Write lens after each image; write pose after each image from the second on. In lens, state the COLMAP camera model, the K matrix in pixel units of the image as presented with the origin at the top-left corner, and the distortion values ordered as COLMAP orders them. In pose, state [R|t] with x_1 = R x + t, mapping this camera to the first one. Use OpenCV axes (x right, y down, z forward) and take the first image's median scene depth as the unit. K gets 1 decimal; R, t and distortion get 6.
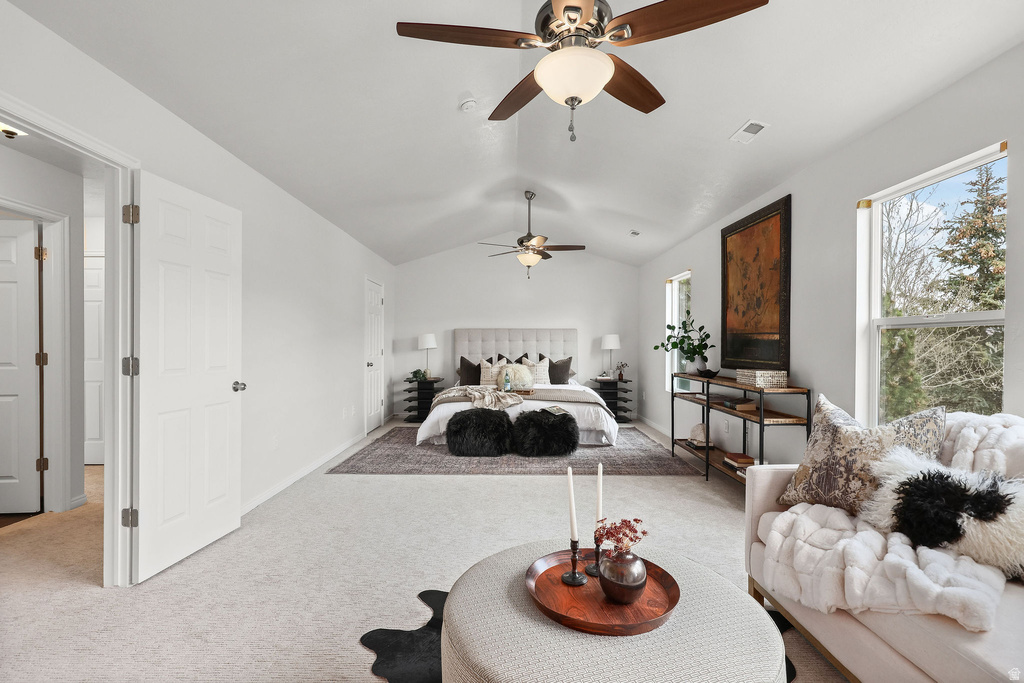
lens RADIAL K [[489.1, 0, 508.7], [0, 489.1, 346.9], [0, 0, 1]] dist [-0.000390, -0.000335]
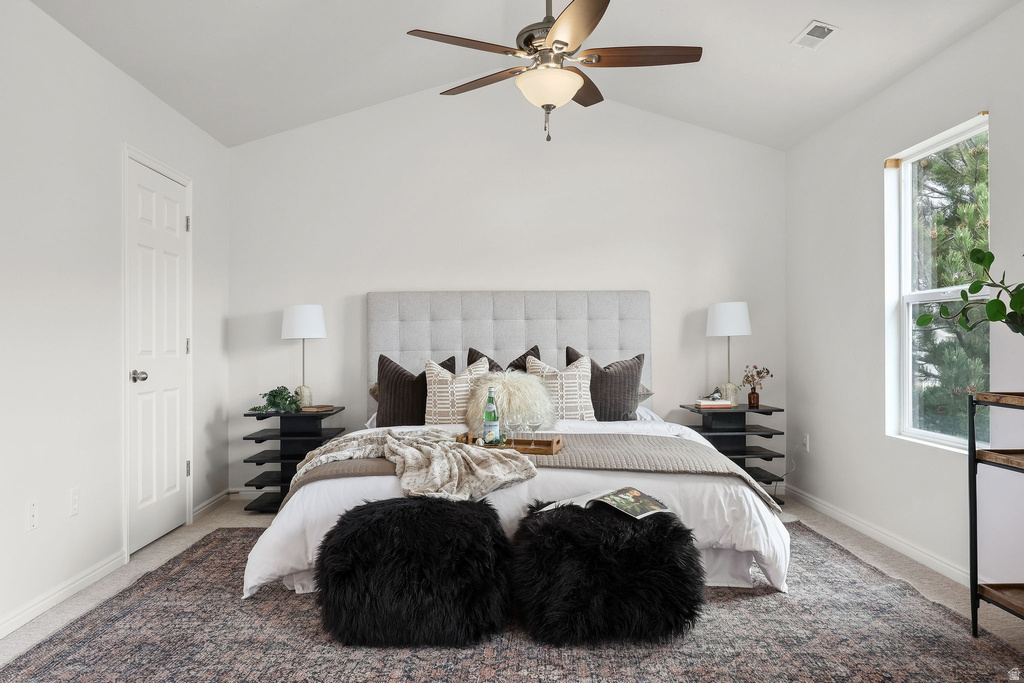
lens RADIAL K [[782.8, 0, 508.2], [0, 782.8, 342.4], [0, 0, 1]] dist [-0.000547, 0.002526]
pose [[0.999670, -0.007342, 0.024597, -0.004591], [0.007486, 0.999955, -0.005781, 0.014508], [-0.024554, 0.005963, 0.999681, 0.362845]]
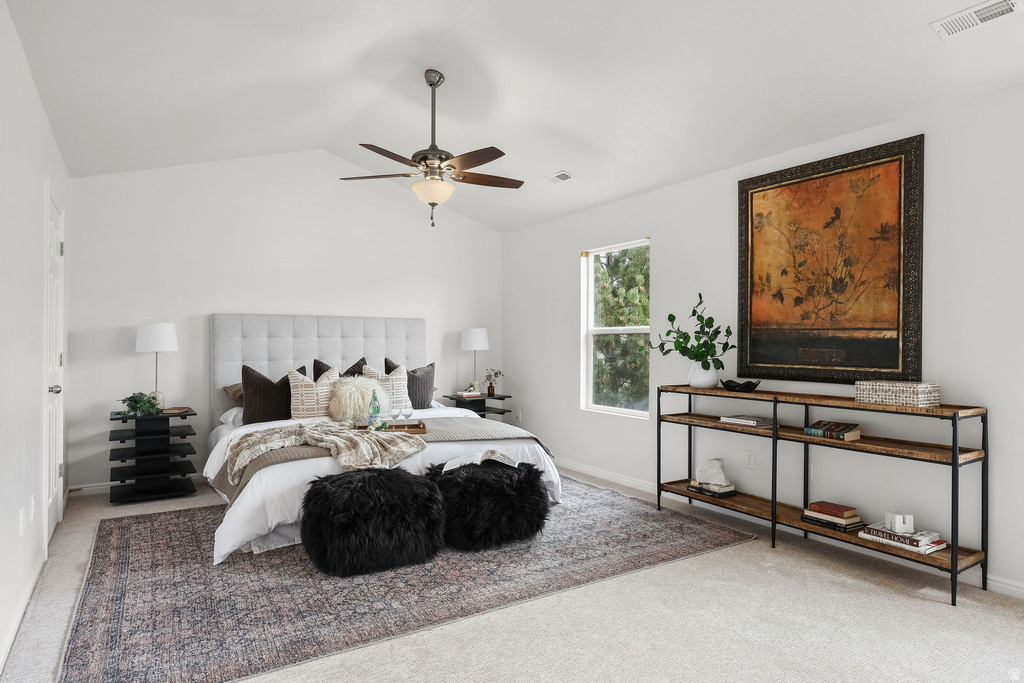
lens RADIAL K [[594.7, 0, 510.5], [0, 594.7, 342.9], [0, 0, 1]] dist [0.000111, 0.000474]
pose [[0.841402, 0.000967, 0.540409, -0.224359], [0.001112, 0.999993, -0.003520, -0.002957], [-0.540409, 0.003562, 0.841395, 0.334786]]
